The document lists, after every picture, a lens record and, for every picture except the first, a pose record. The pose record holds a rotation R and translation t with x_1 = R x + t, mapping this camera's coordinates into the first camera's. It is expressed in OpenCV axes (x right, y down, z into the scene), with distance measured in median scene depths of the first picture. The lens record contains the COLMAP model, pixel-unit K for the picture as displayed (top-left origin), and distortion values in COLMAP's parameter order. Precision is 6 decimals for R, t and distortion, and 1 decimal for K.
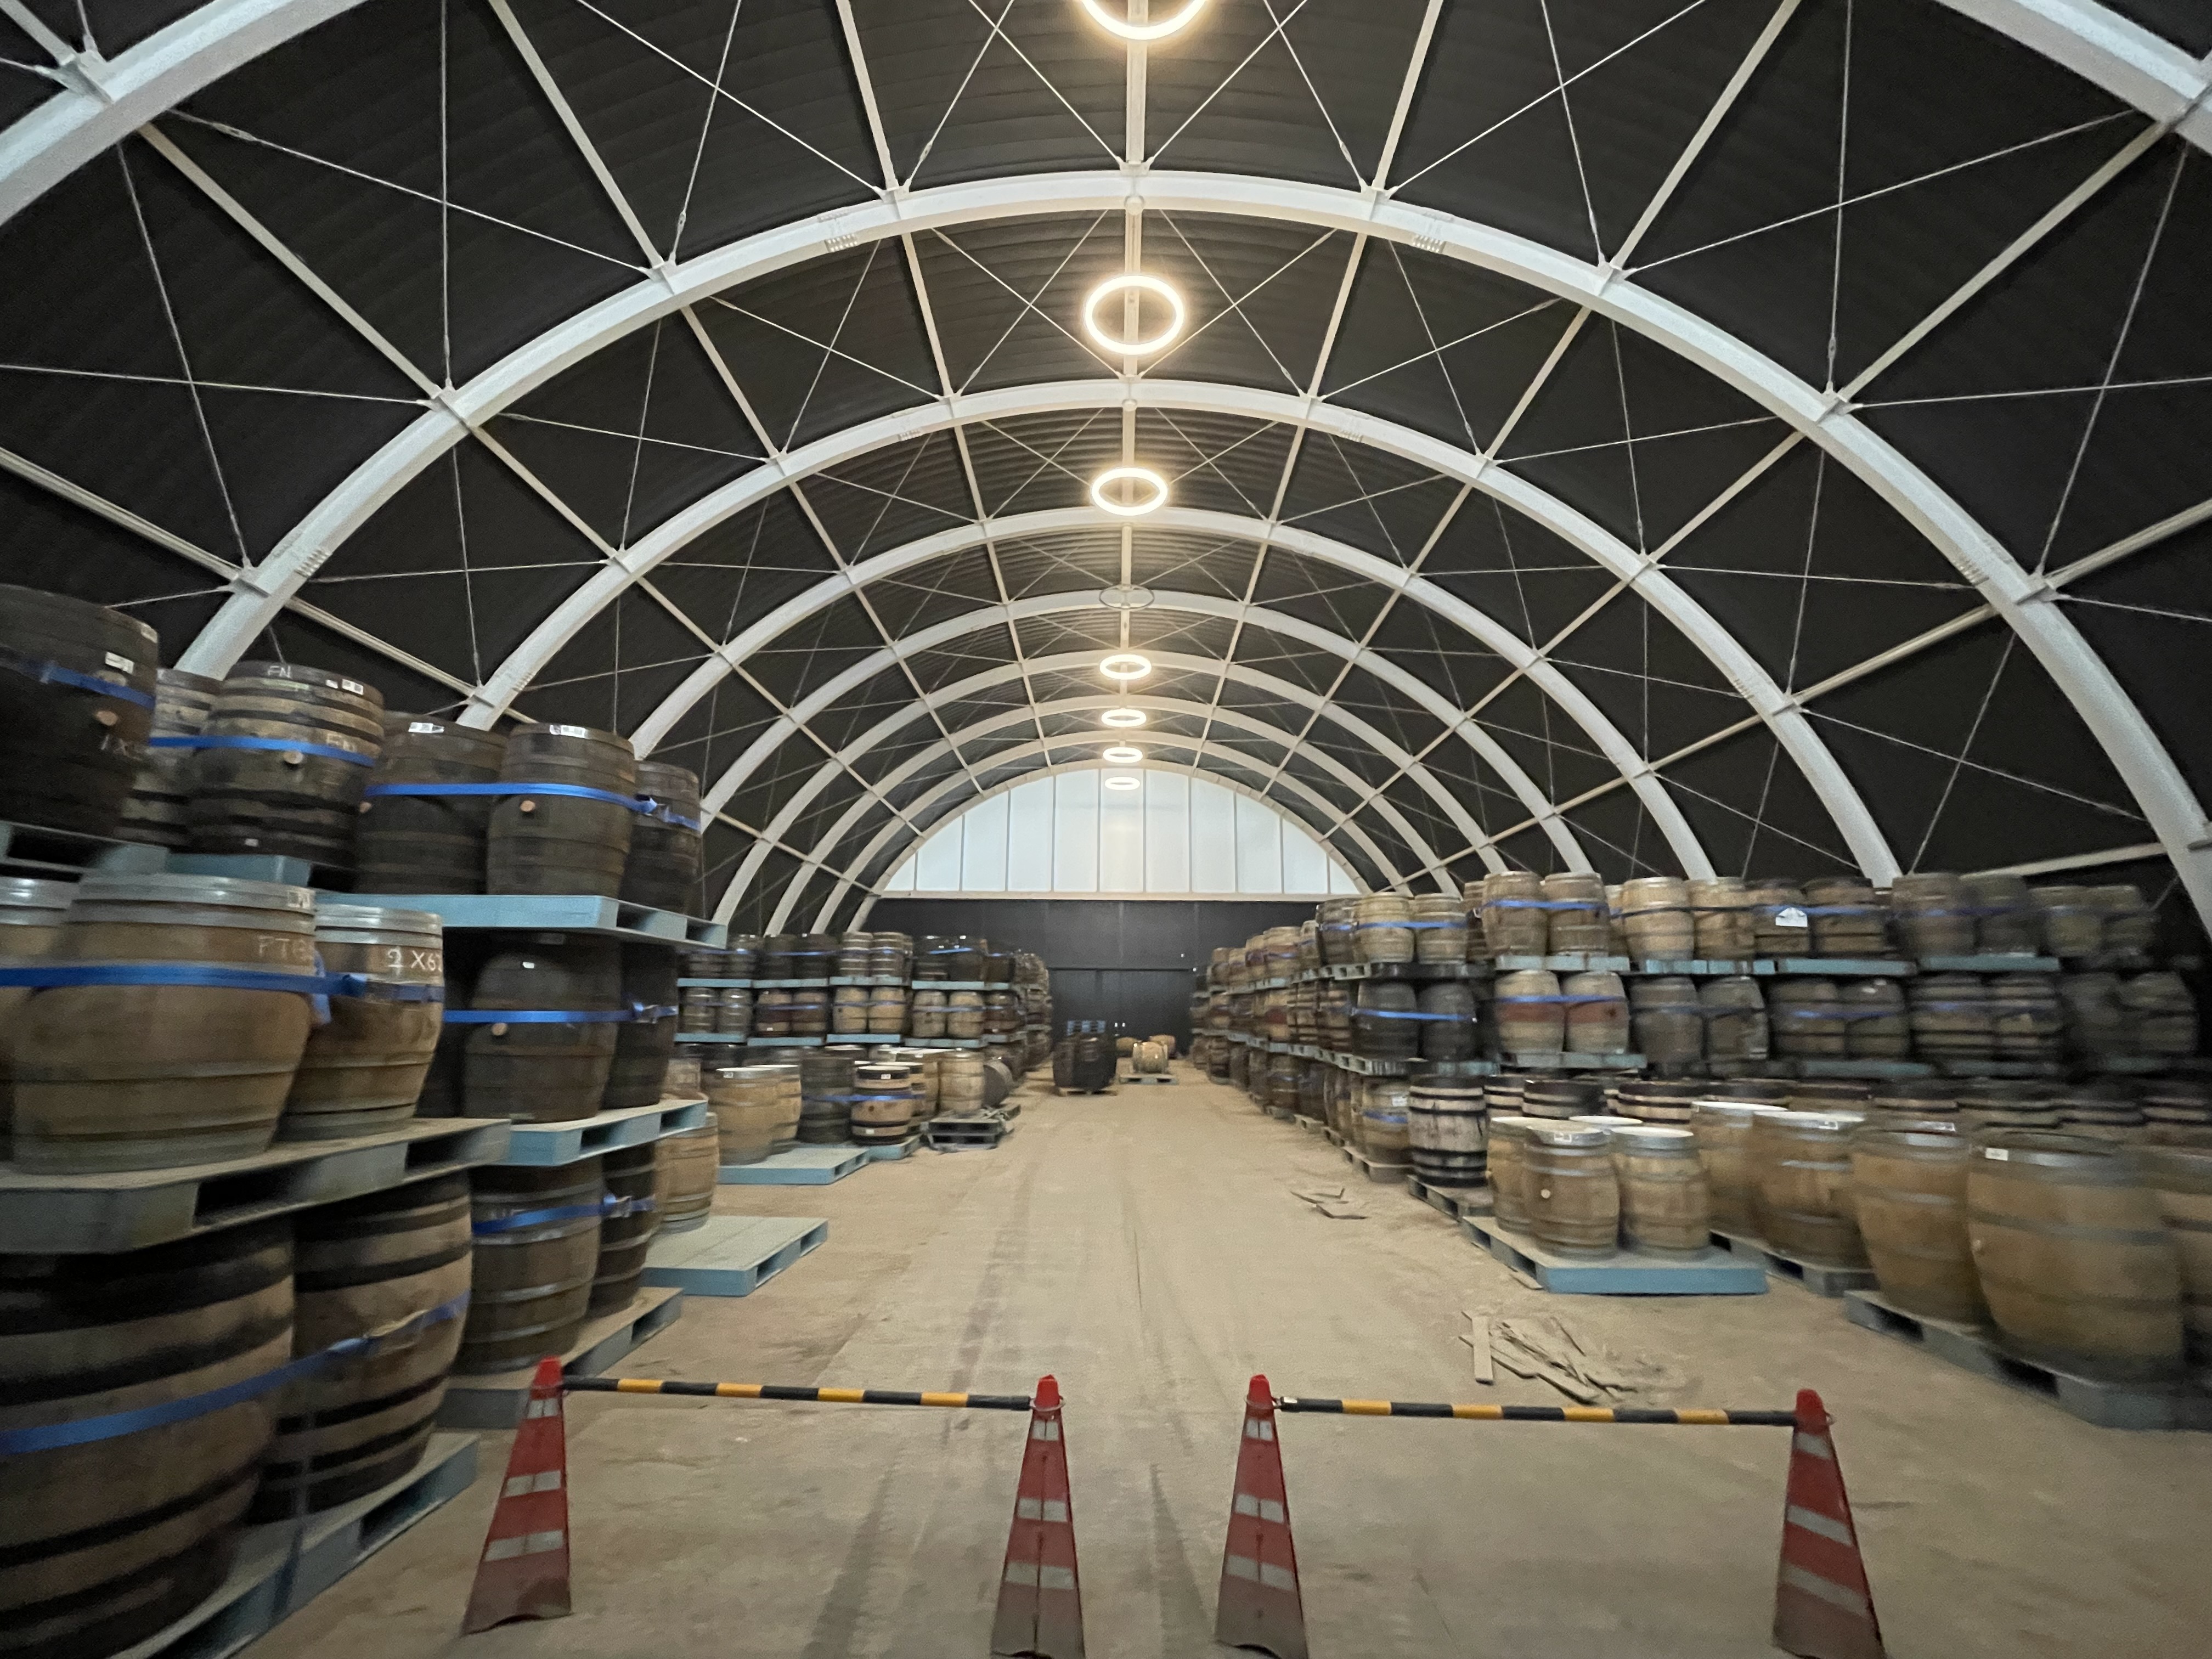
lens RADIAL K [[886.3, 0, 1107.2], [0, 886.3, 827.5], [0, 0, 1]] dist [-0.004628, -0.000306]
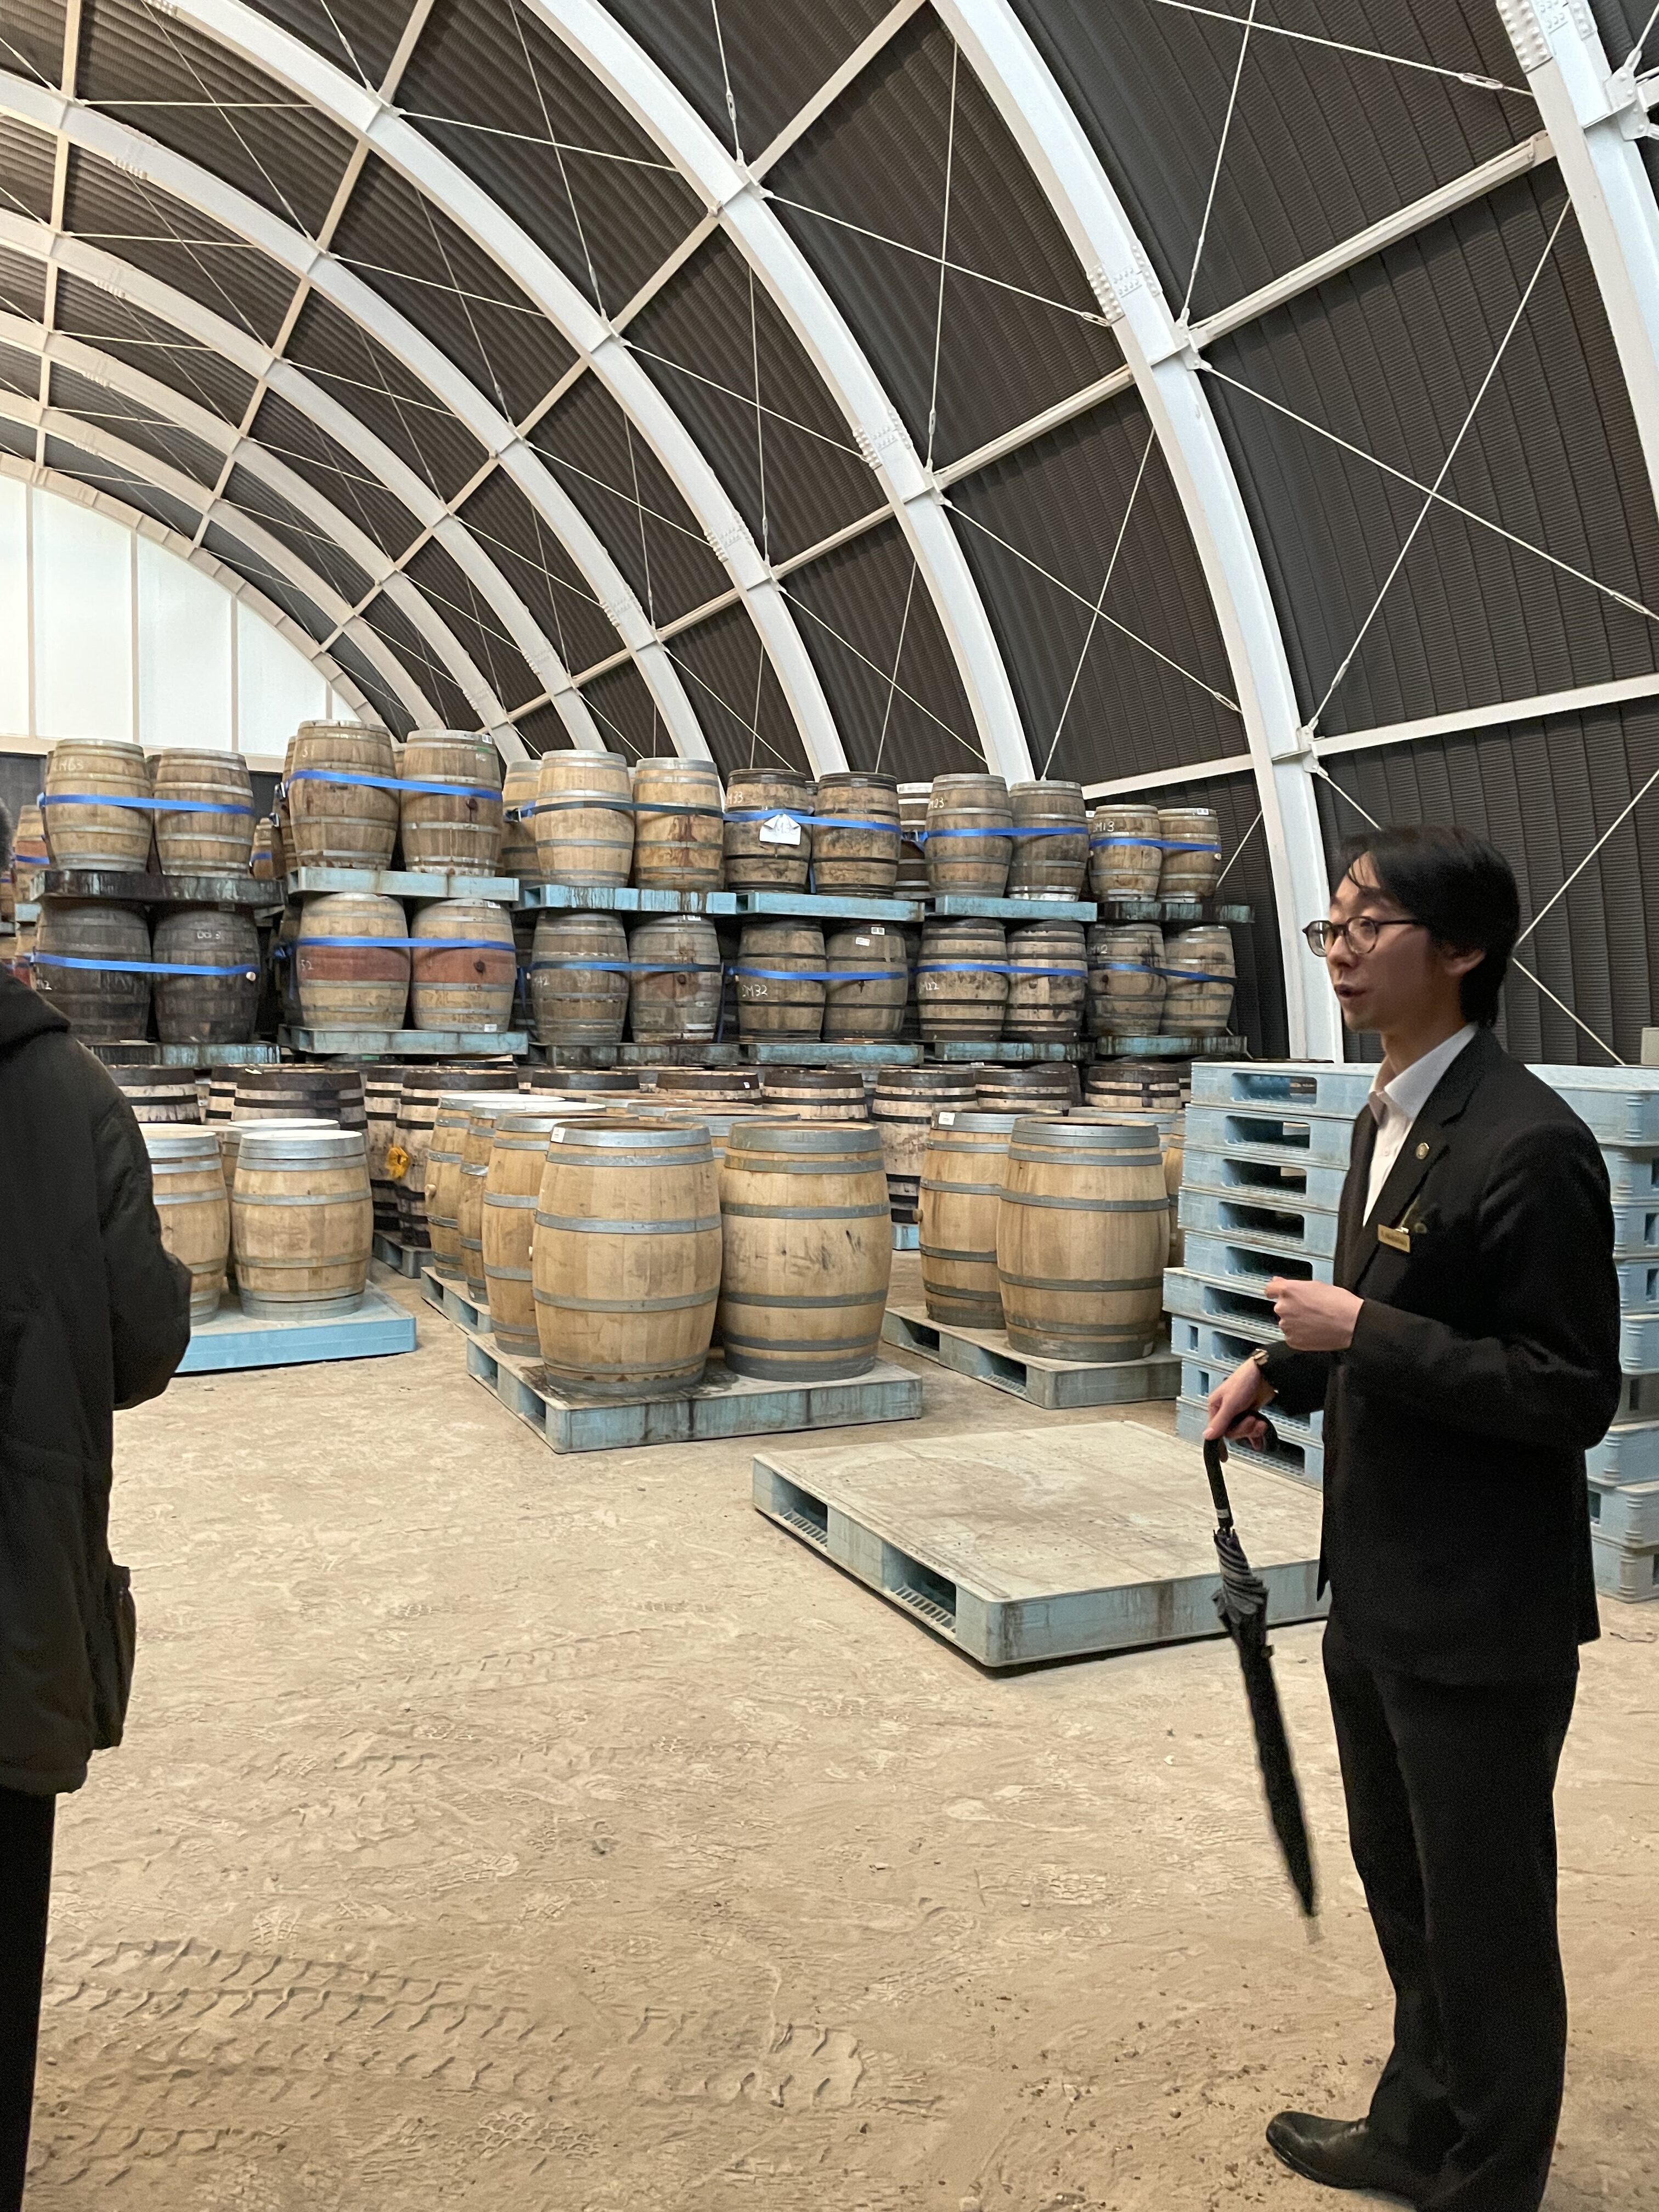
lens RADIAL K [[1658.0, 0, 826.0], [0, 1658.0, 1088.5], [0, 0, 1]] dist [0.095743, -0.118852]
pose [[0.894194, -0.018119, 0.447312, 0.263328], [-0.098723, 0.966602, 0.236505, -0.006561], [-0.436658, -0.255642, 0.862541, -0.123964]]
